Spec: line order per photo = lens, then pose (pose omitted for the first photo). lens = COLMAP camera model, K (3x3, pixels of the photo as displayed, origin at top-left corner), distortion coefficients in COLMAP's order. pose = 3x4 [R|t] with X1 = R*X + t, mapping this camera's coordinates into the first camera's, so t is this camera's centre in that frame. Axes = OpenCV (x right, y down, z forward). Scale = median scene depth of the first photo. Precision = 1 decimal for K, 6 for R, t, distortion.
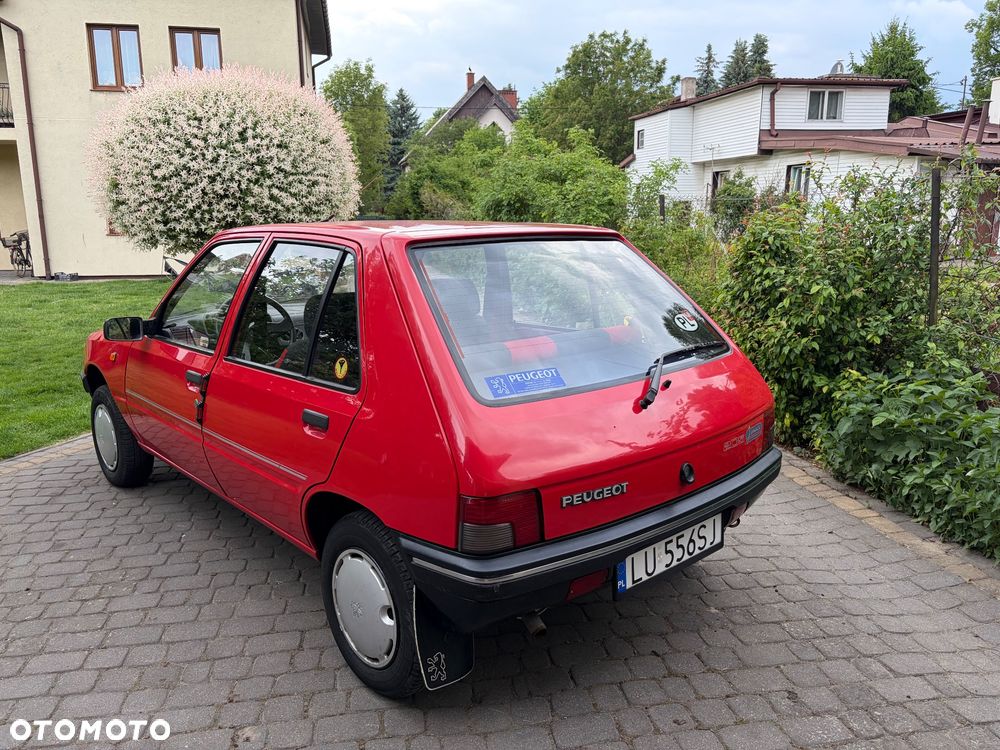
lens RADIAL K [[764.7, 0, 500.0], [0, 764.7, 375.0], [0, 0, 1]] dist [0.064823, -0.073537]
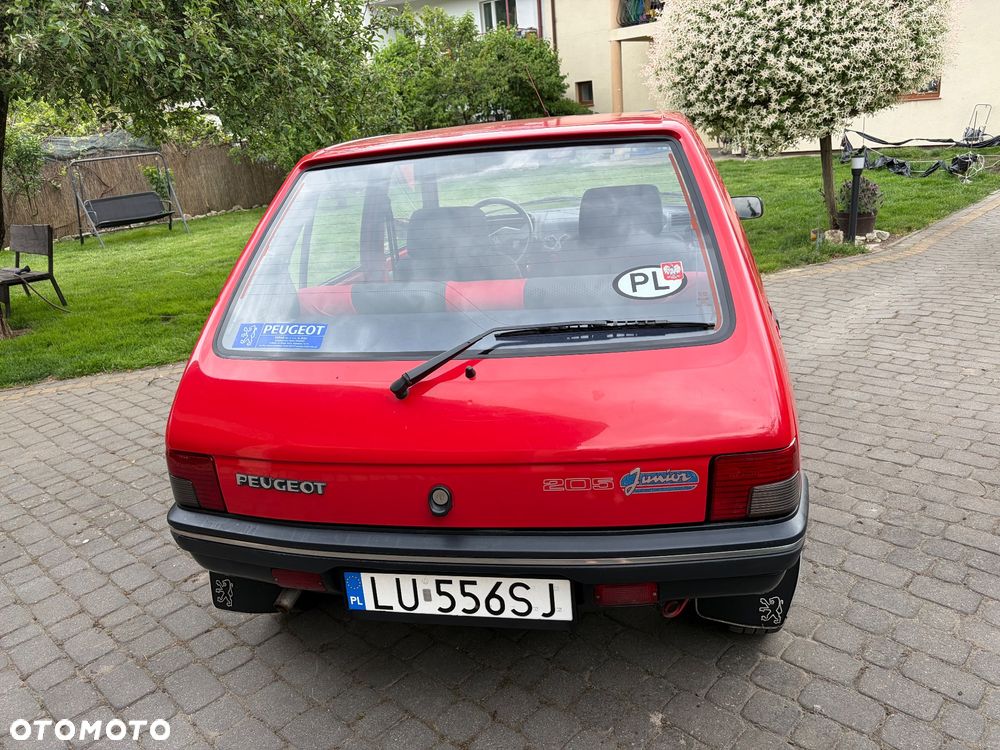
lens RADIAL K [[764.7, 0, 500.0], [0, 764.7, 375.0], [0, 0, 1]] dist [0.064823, -0.073537]
pose [[0.591550, 0.209786, -0.778497, 0.265801], [-0.080066, 0.976069, 0.202187, -0.044065], [0.802283, -0.057273, 0.594190, 0.208711]]
